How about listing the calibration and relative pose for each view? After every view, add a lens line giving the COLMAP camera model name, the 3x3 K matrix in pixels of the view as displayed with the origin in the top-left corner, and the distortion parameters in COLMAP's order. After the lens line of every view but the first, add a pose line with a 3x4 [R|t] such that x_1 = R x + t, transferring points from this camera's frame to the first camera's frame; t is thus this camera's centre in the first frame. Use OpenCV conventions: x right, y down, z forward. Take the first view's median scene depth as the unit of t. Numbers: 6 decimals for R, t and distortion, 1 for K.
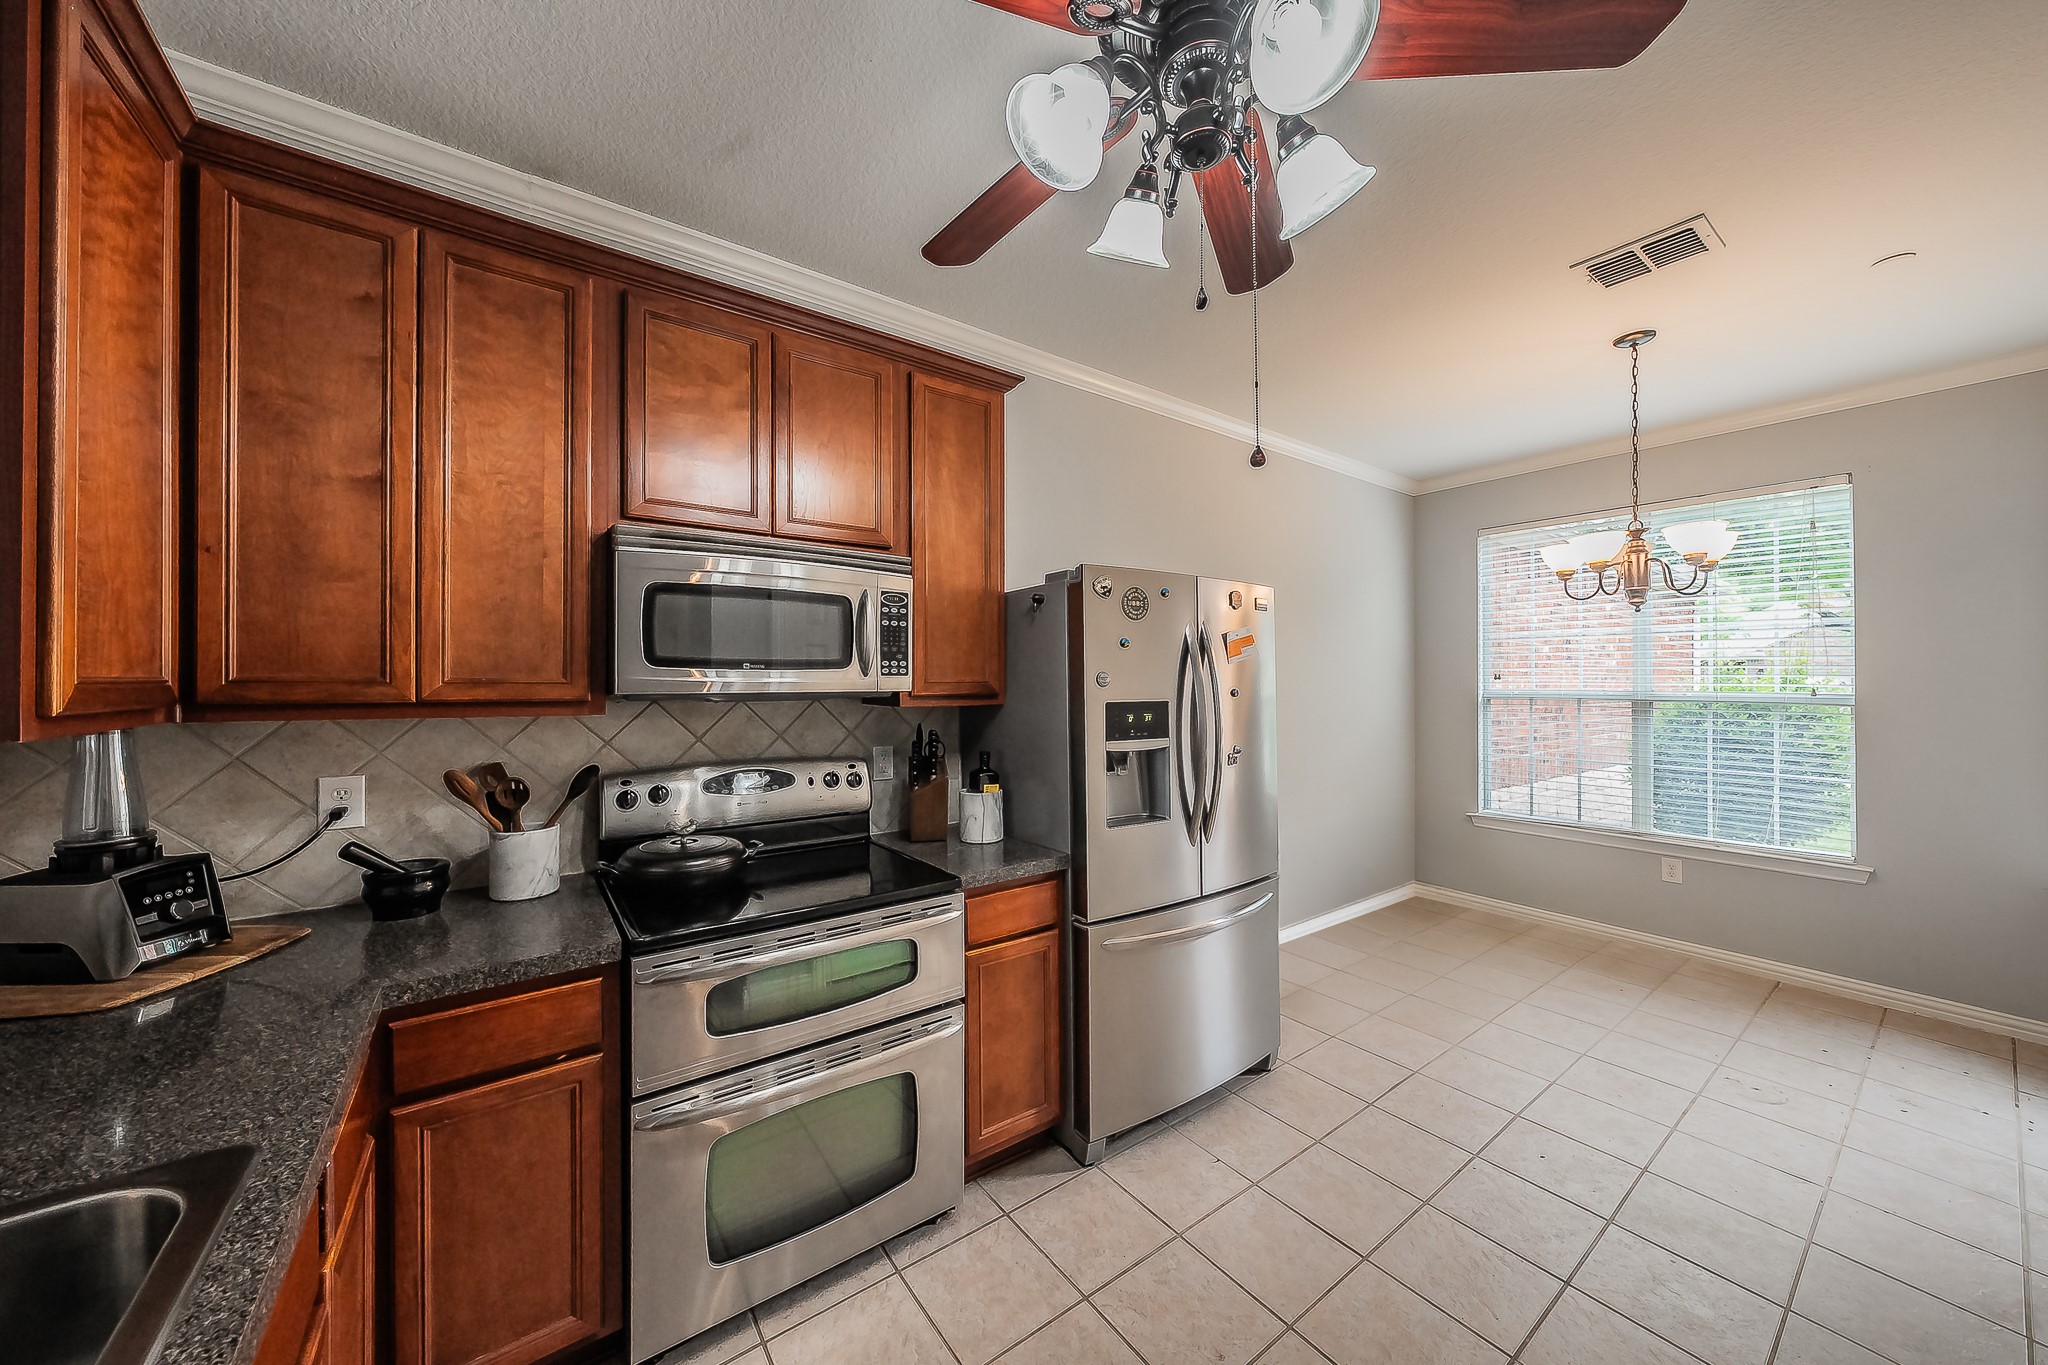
lens RADIAL K [[706.6, 0, 1007.9], [0, 706.6, 675.3], [0, 0, 1]] dist [0.000390, 0.000068]
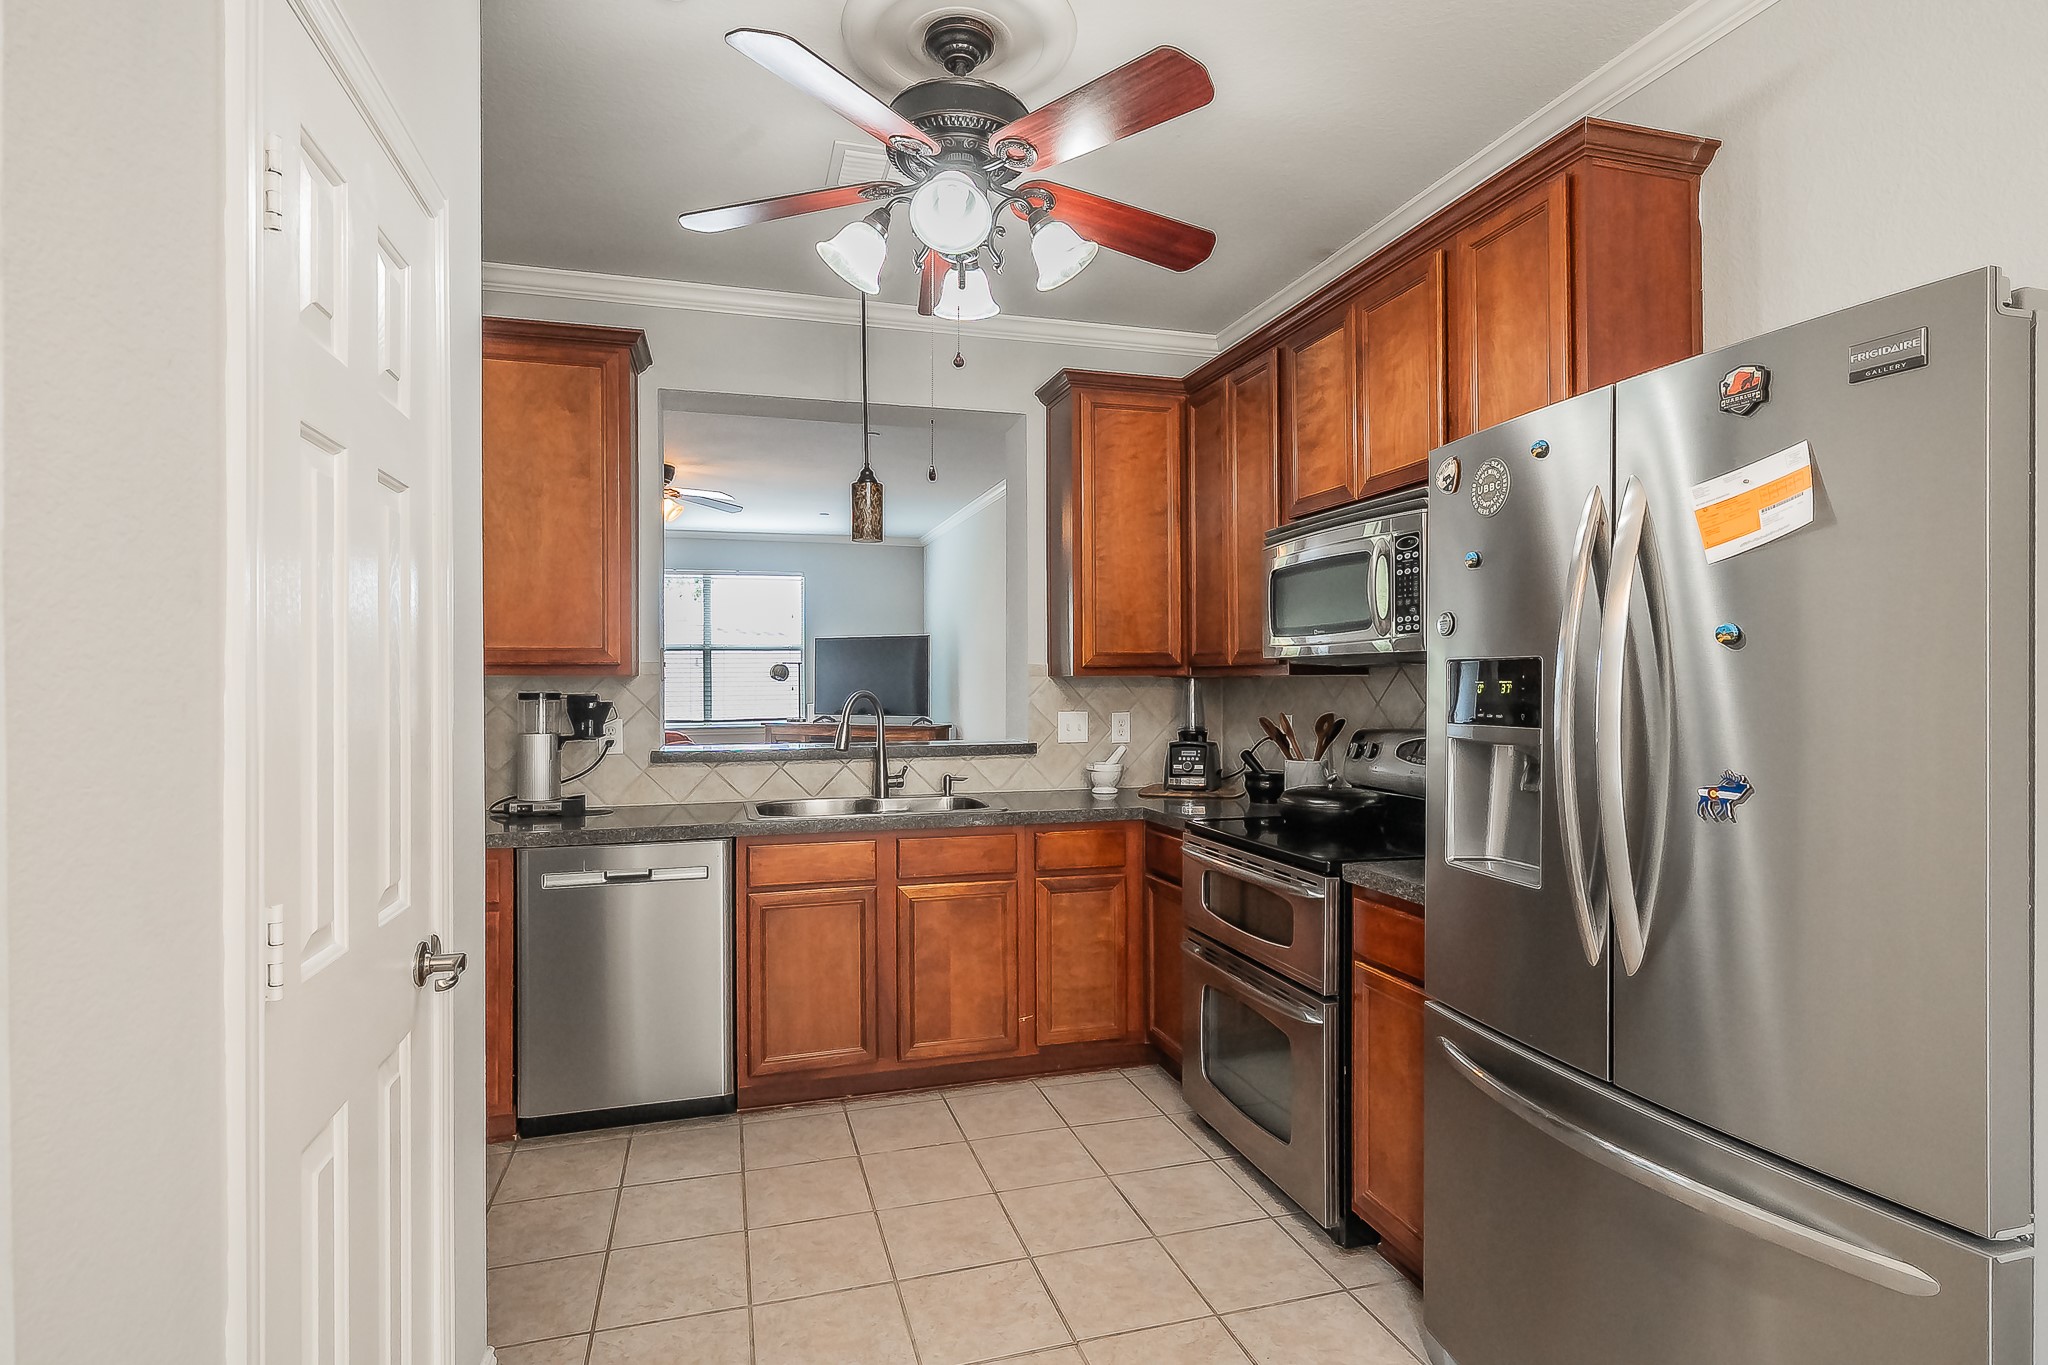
lens RADIAL K [[1057.7, 0, 1020.2], [0, 1057.7, 683.4], [0, 0, 1]] dist [0.001923, 0.000132]
pose [[-0.334070, -0.000068, -0.942548, 1.192542], [0.008619, 0.999958, -0.003127, 0.060672], [0.942509, -0.009168, -0.334056, 0.992769]]
